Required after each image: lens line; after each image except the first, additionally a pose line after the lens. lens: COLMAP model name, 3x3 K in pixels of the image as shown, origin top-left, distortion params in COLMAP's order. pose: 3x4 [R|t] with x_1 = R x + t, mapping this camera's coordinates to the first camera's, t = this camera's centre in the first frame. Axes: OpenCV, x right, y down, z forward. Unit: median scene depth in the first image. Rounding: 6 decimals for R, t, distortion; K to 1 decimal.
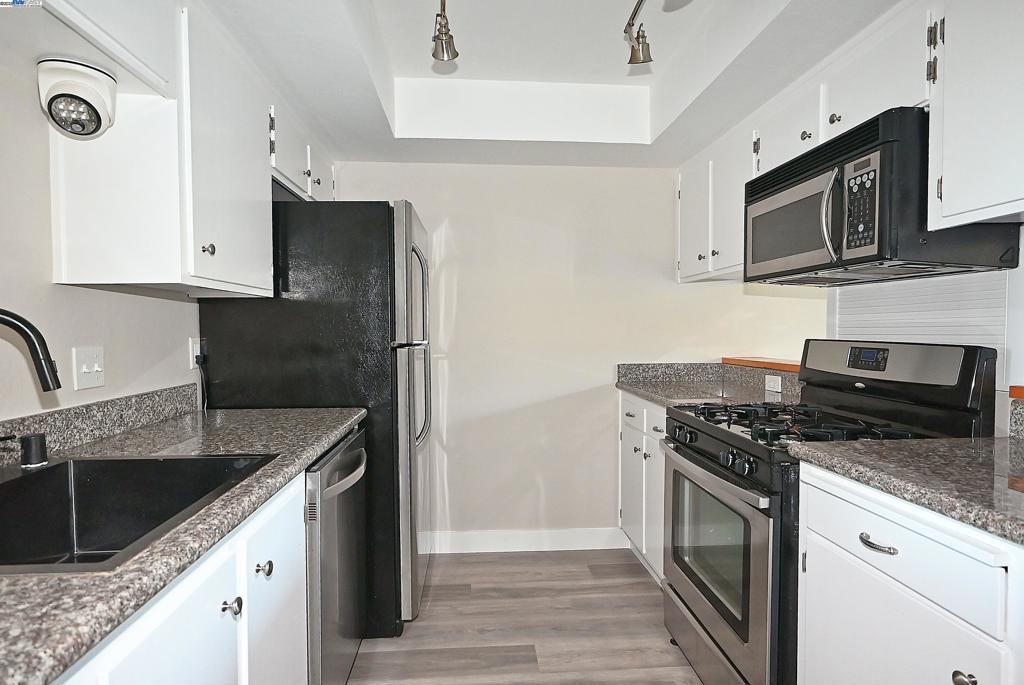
lens RADIAL K [[538.2, 0, 511.0], [0, 538.2, 341.5], [0, 0, 1]] dist [-0.001356, 0.001278]
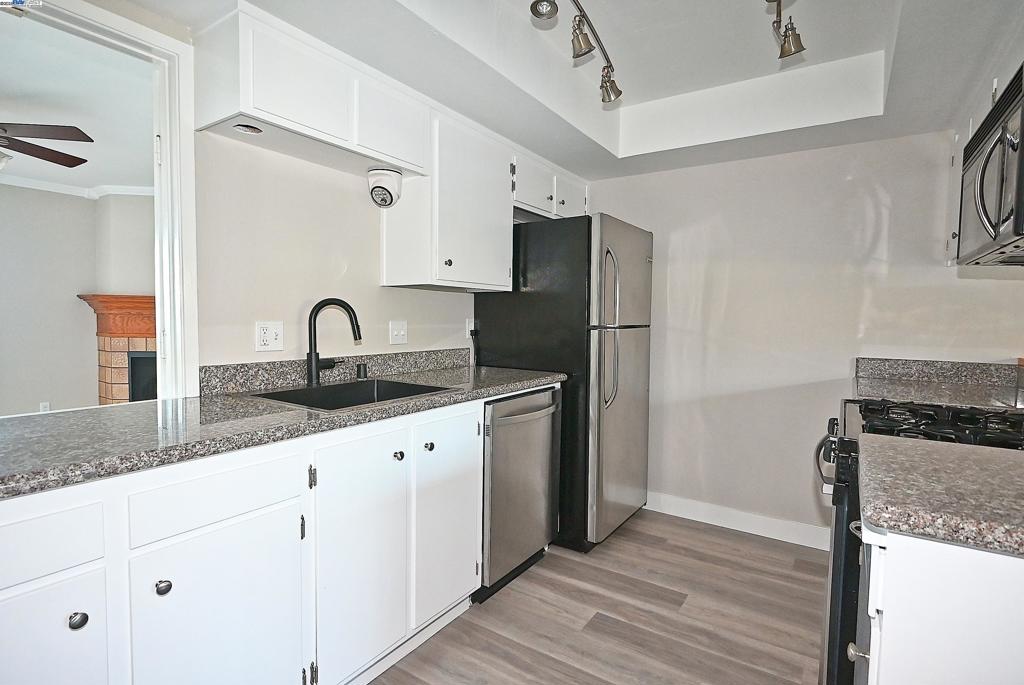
lens RADIAL K [[513.0, 0, 510.5], [0, 513.0, 339.3], [0, 0, 1]] dist [-0.005117, 0.000139]
pose [[0.786678, 0.041719, -0.615953, 0.398232], [-0.031934, 0.999128, 0.026887, 0.009400], [0.616537, -0.001482, 0.787324, -0.080246]]
